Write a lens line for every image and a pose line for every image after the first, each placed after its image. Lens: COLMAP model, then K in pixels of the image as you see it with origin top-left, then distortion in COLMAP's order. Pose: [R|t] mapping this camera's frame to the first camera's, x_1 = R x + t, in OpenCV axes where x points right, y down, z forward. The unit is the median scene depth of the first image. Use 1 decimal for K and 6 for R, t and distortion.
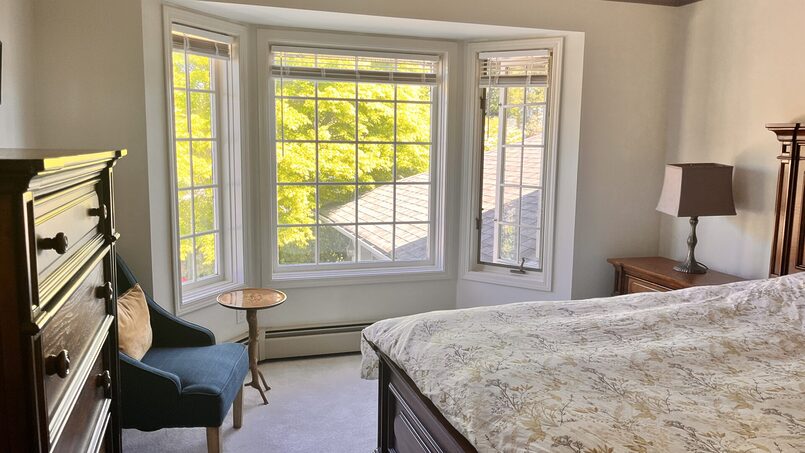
lens RADIAL K [[605.4, 0, 402.2], [0, 605.4, 224.3], [0, 0, 1]] dist [0.020846, -0.006811]
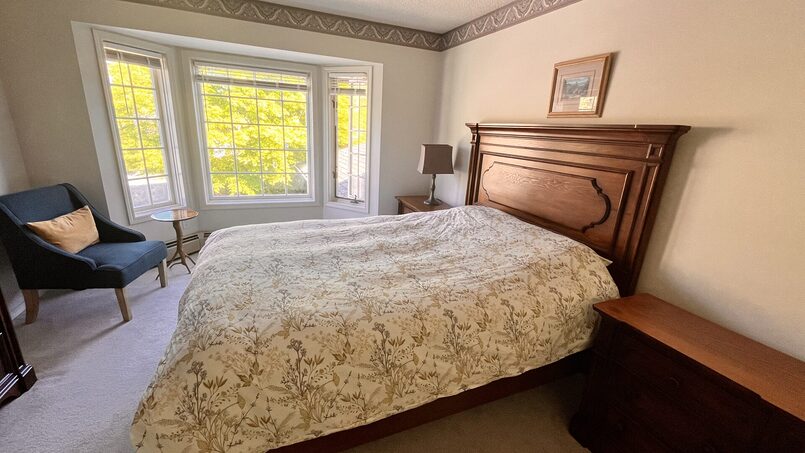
lens RADIAL K [[321.2, 0, 402.1], [0, 321.2, 225.7], [0, 0, 1]] dist [-0.006494, 0.000215]
pose [[0.995390, 0.012317, 0.095121, 0.305473], [-0.026910, 0.987751, 0.153703, -0.005554], [-0.092063, -0.155554, 0.983528, 0.036961]]
